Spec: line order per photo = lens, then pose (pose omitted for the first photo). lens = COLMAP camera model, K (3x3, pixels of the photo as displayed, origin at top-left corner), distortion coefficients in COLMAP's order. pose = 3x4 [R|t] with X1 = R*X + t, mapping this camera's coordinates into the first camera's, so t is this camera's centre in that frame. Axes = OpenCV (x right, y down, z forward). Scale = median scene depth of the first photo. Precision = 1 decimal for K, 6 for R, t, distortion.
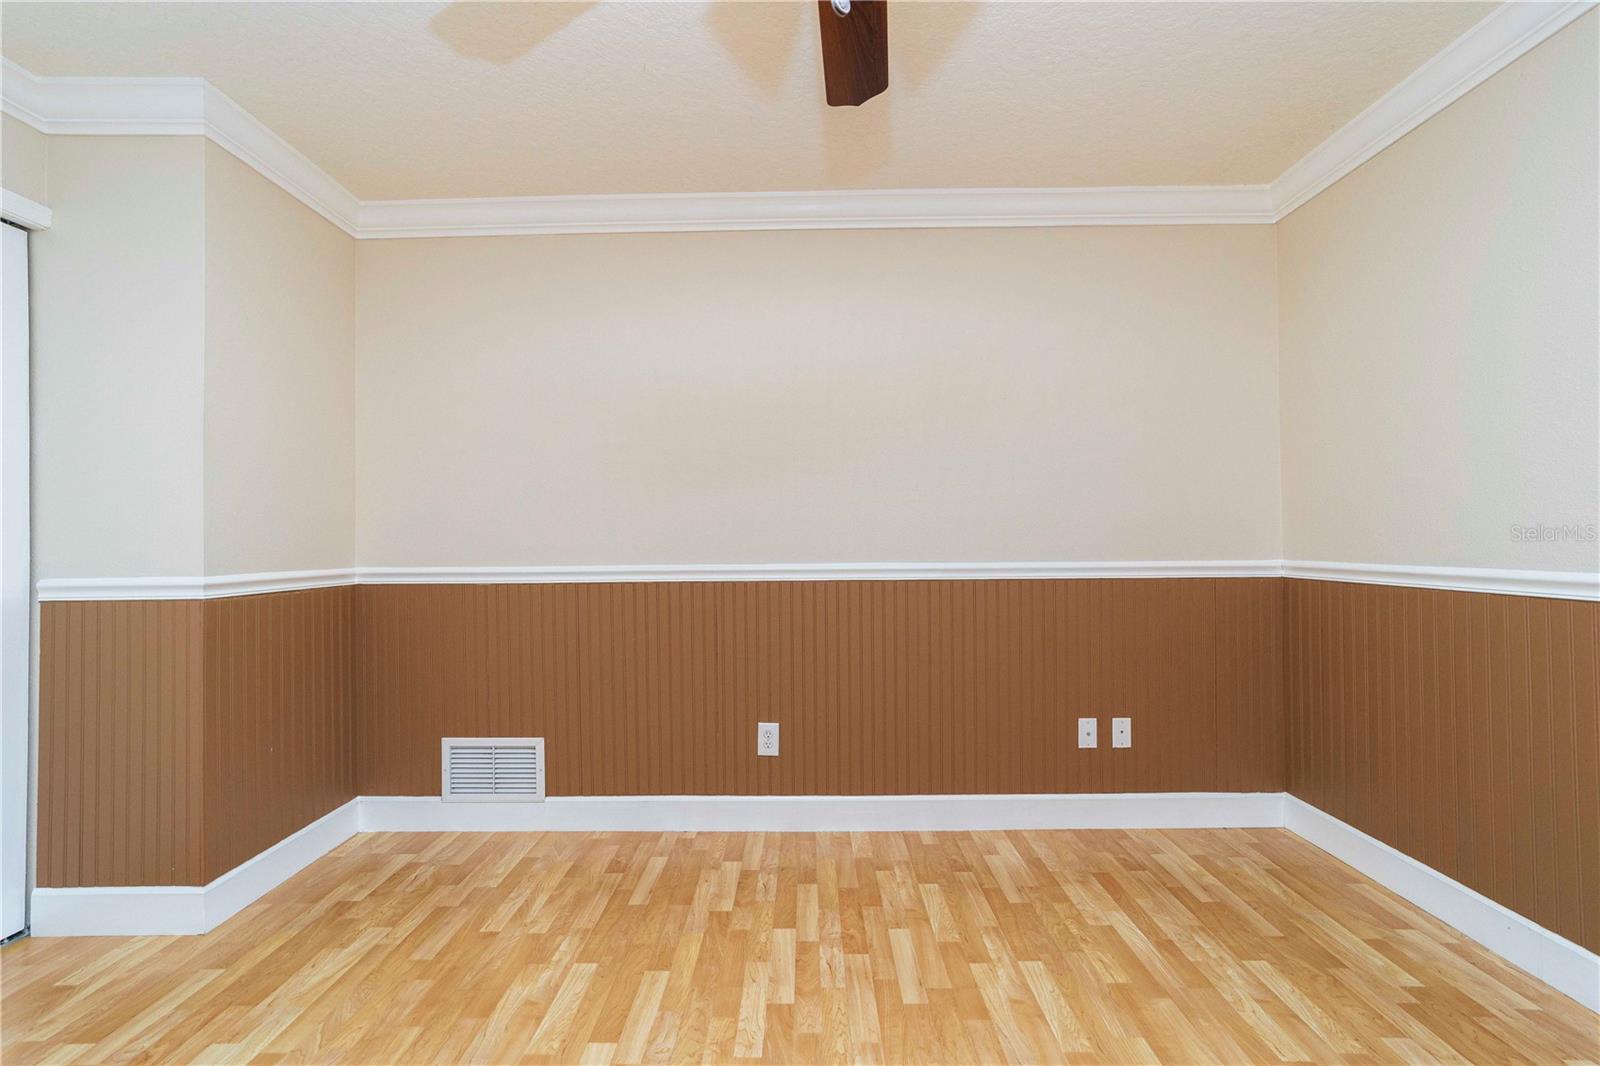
lens RADIAL K [[604.1, 0, 806.1], [0, 604.1, 540.2], [0, 0, 1]] dist [-0.020459, 0.009880]
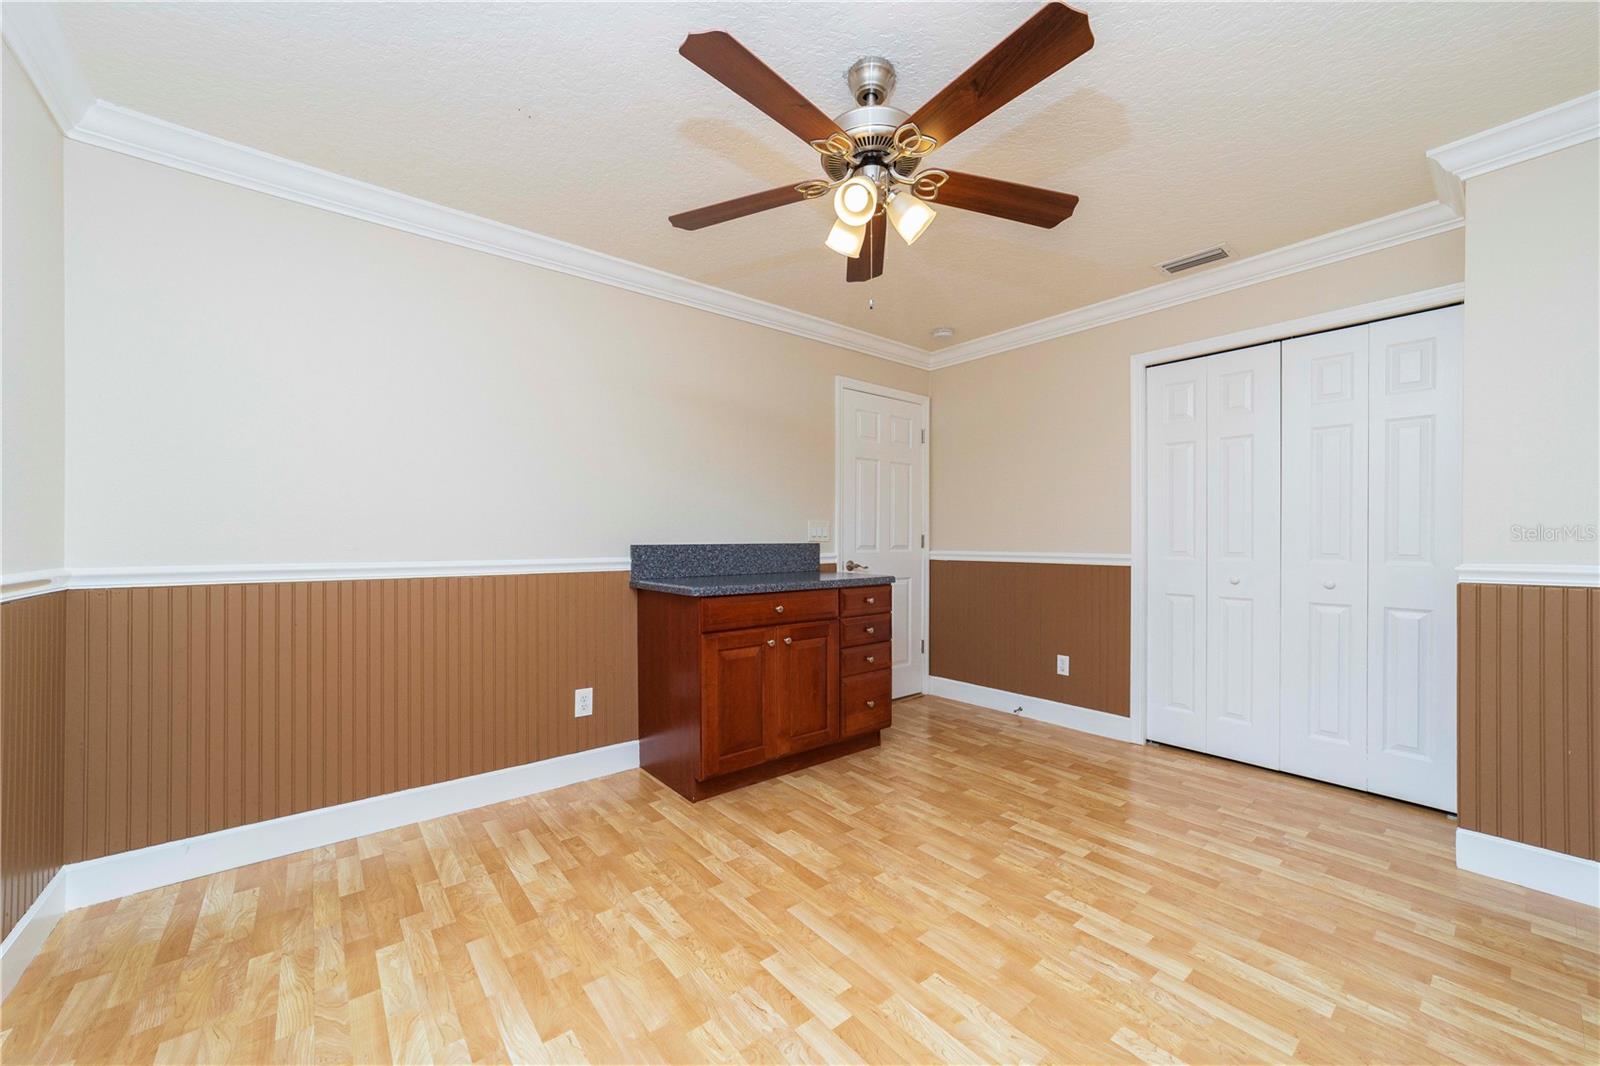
lens RADIAL K [[604.1, 0, 806.1], [0, 604.1, 540.2], [0, 0, 1]] dist [-0.020459, 0.009880]
pose [[-0.772044, 0.004322, -0.635554, 0.547443], [0.011167, 0.999915, -0.006765, 0.002930], [0.635471, -0.012320, -0.772026, 0.818151]]
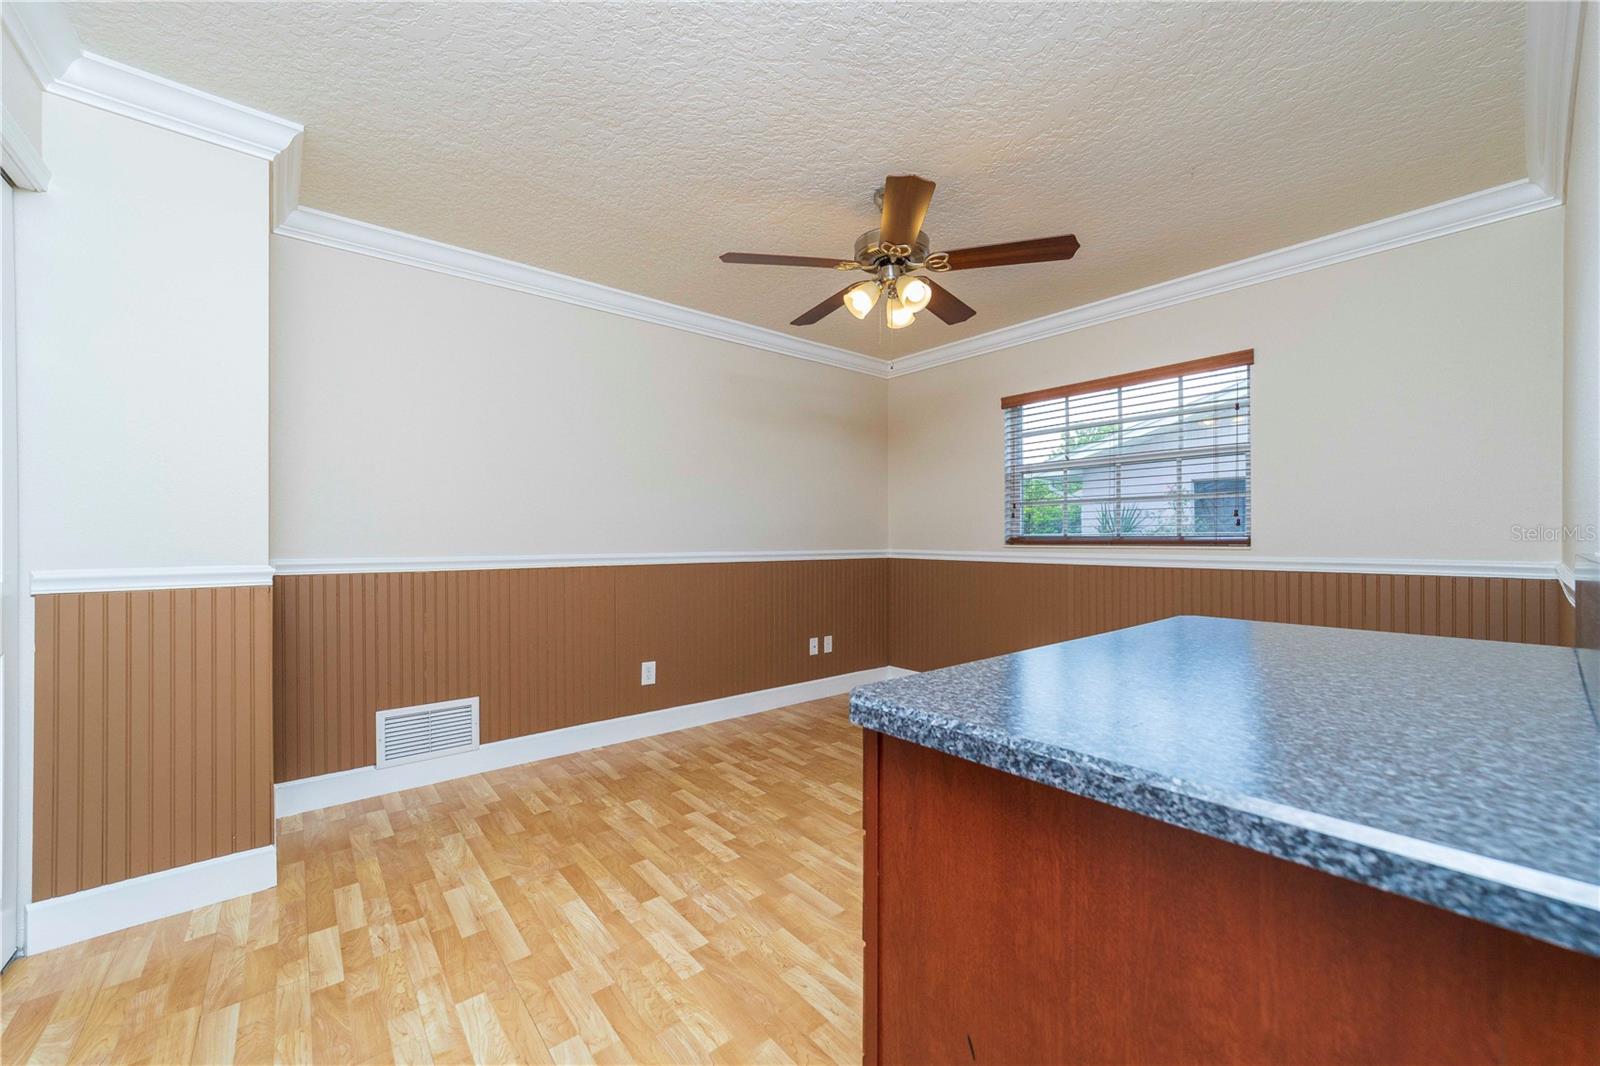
lens RADIAL K [[604.1, 0, 806.1], [0, 604.1, 540.2], [0, 0, 1]] dist [-0.020459, 0.009880]
pose [[0.766620, 0.004479, 0.642085, -0.716362], [-0.013013, 0.999879, 0.008562, -0.007350], [-0.641969, -0.014919, 0.766585, -0.356162]]
